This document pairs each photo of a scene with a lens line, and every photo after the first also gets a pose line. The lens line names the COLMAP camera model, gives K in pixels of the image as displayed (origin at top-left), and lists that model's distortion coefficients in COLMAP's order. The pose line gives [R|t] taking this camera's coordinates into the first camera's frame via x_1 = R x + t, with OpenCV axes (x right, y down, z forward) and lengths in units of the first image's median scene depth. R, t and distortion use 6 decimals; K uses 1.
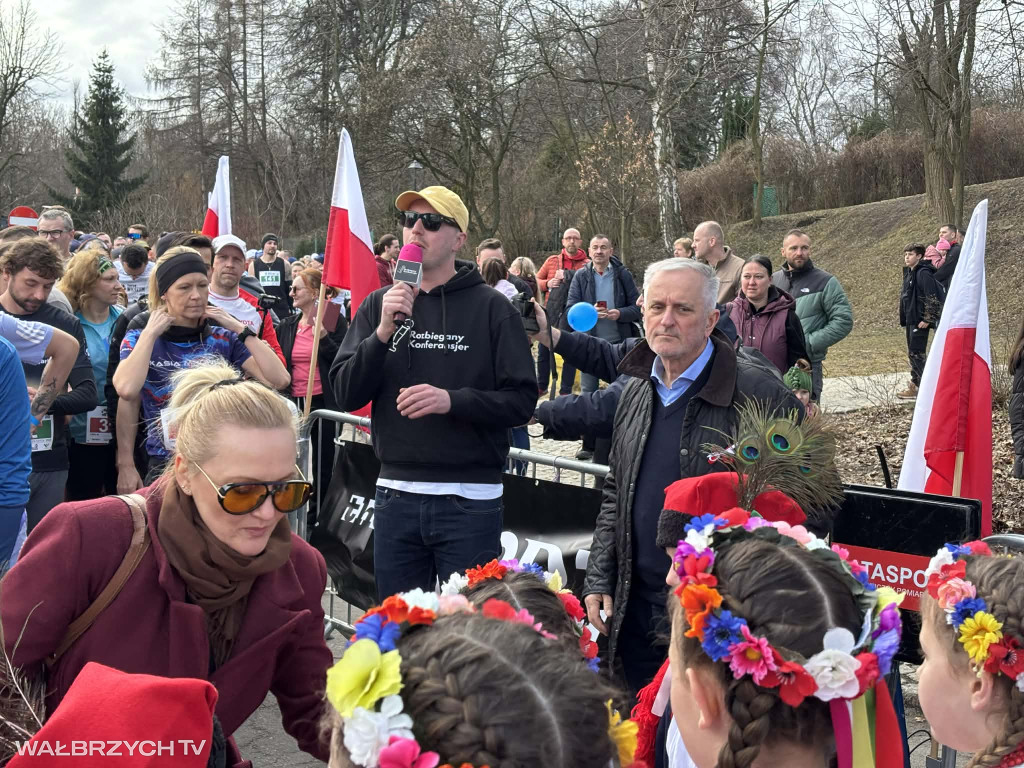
lens RADIAL K [[1534.5, 0, 509.2], [0, 1534.5, 385.0], [0, 0, 1]] dist [0.015878, 0.000000]
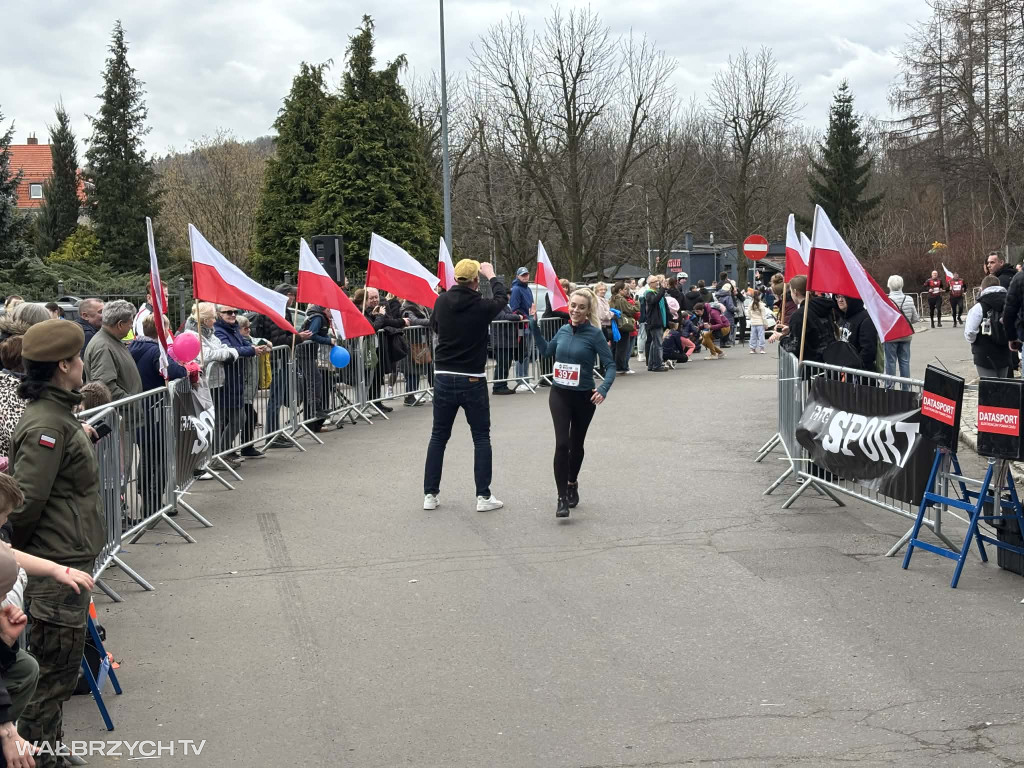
lens RADIAL K [[1512.7, 0, 514.1], [0, 1512.7, 392.2], [0, 0, 1]] dist [0.102352, 0.000000]
pose [[0.883776, -0.005505, -0.467878, 0.027894], [0.004082, 0.999983, -0.004056, 0.003925], [0.467893, 0.001674, 0.883784, -0.051014]]
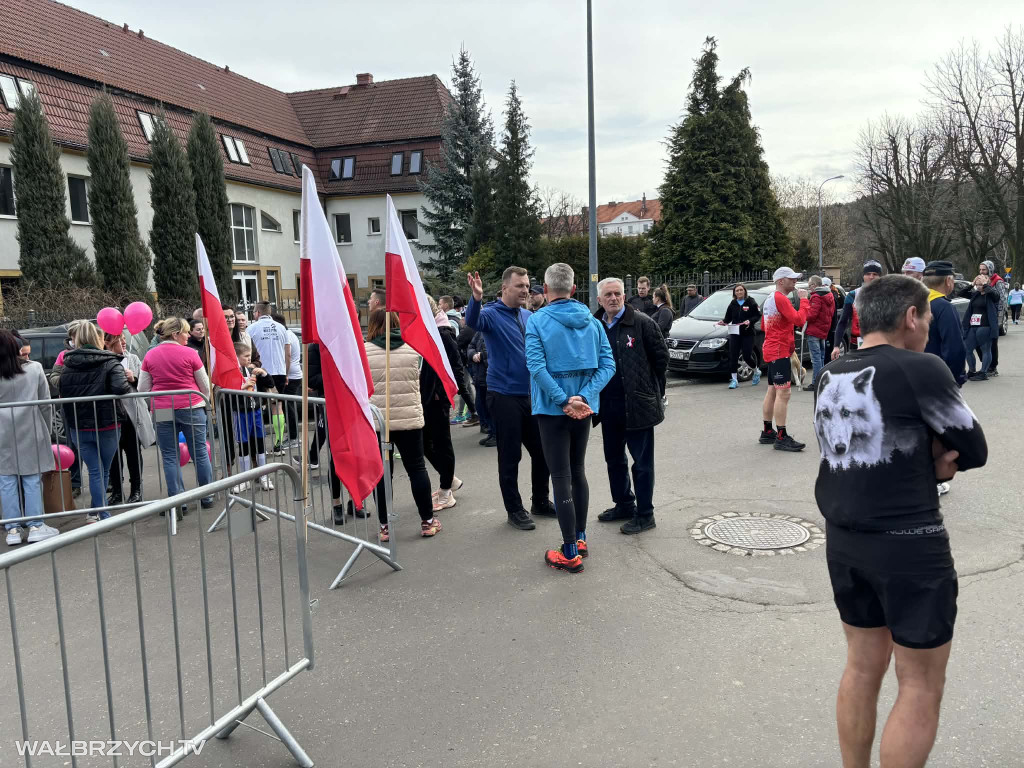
lens RADIAL K [[768.8, 0, 530.8], [0, 768.8, 356.5], [0, 0, 1]] dist [0.011542, -0.000549]
pose [[0.432174, 0.040685, -0.900872, -0.014011], [-0.012121, 0.999154, 0.039309, -0.014064], [0.901709, -0.006069, 0.432302, 0.157600]]
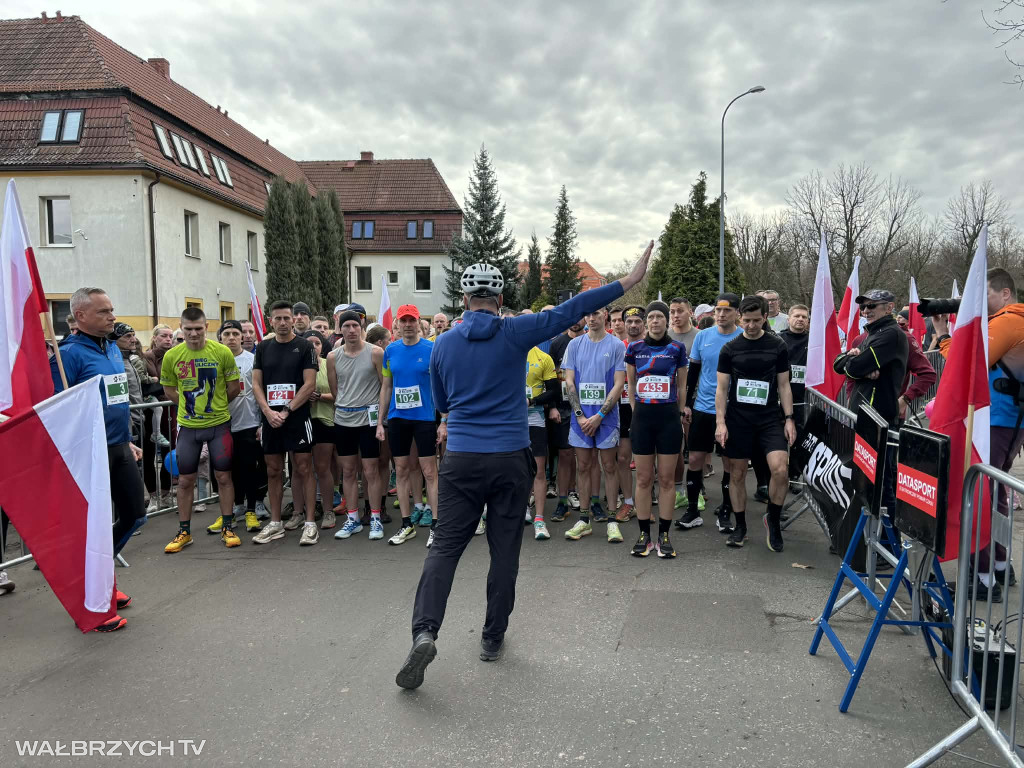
lens RADIAL K [[762.8, 0, 517.4], [0, 762.8, 388.7], [0, 0, 1]] dist [0.017809, -0.011288]
pose [[0.628057, 0.023481, -0.777813, 0.025097], [-0.030534, 0.999518, 0.005519, 0.001554], [0.777568, 0.020284, 0.628472, 0.009416]]
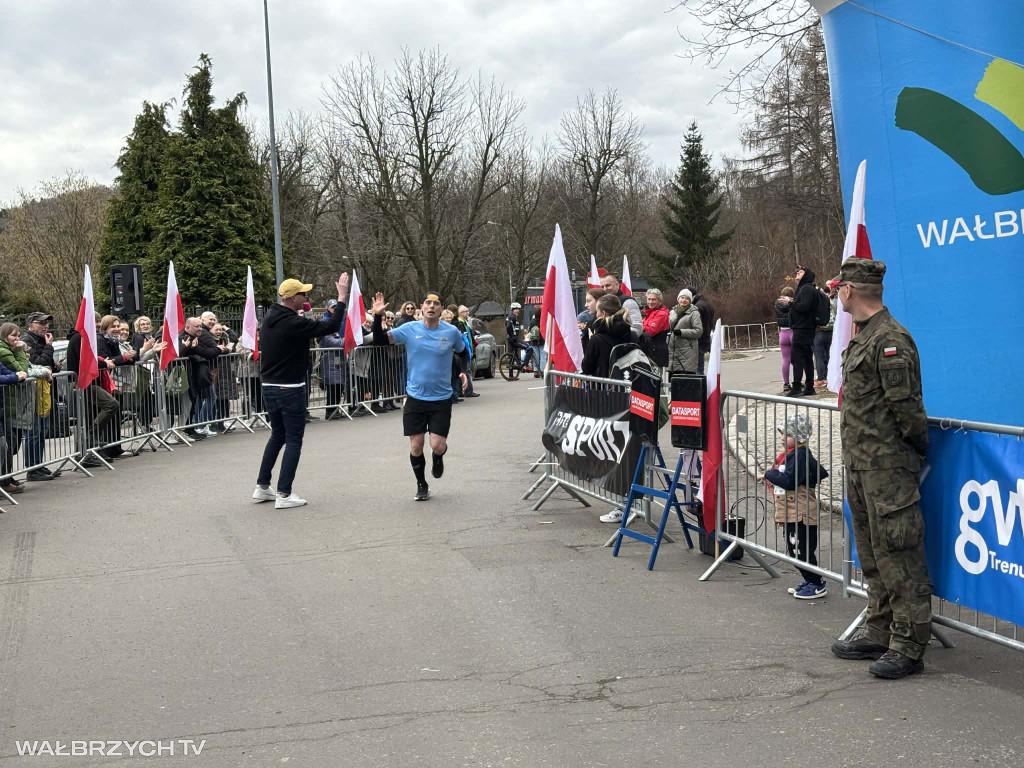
lens RADIAL K [[1512.7, 0, 532.6], [0, 1512.7, 381.2], [0, 0, 1]] dist [0.102352, 0.000000]
pose [[0.921908, -0.039423, -0.385399, 0.039311], [0.027443, 0.998955, -0.036538, 0.006565], [0.386437, 0.023108, 0.922026, -0.051009]]
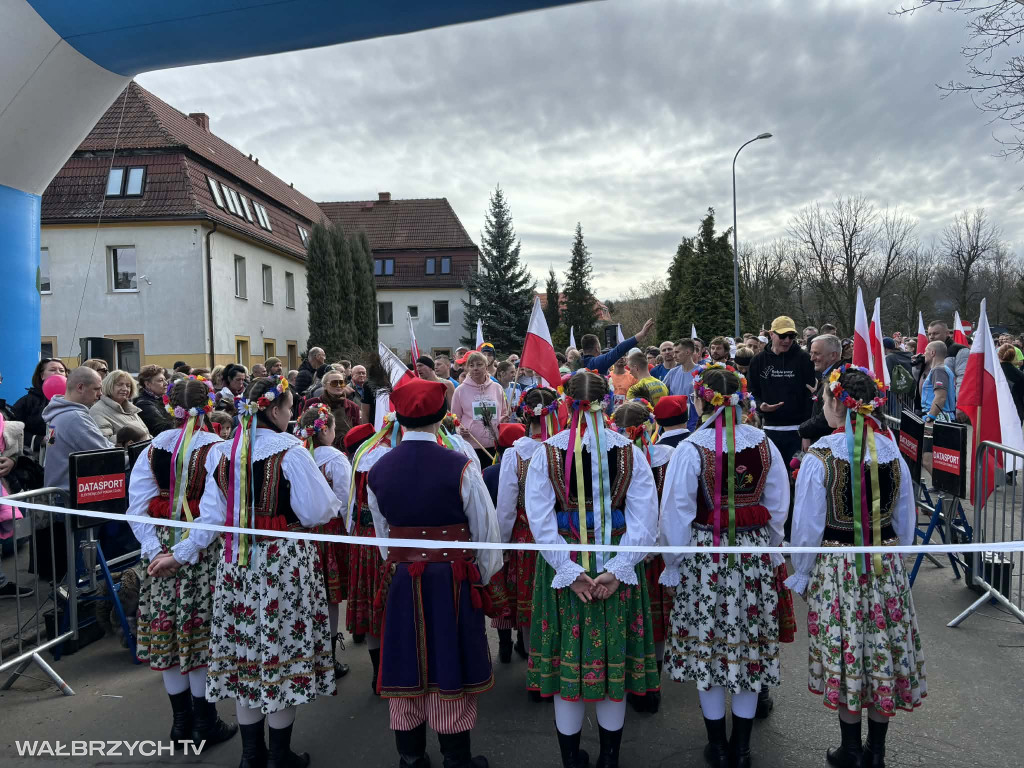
lens RADIAL K [[762.8, 0, 511.4], [0, 762.8, 392.7], [0, 0, 1]] dist [0.017809, -0.011288]
pose [[0.623362, -0.013363, -0.781819, 0.032907], [-0.012224, 0.999565, -0.026831, 0.002600], [0.781838, 0.026282, 0.622928, -0.012502]]
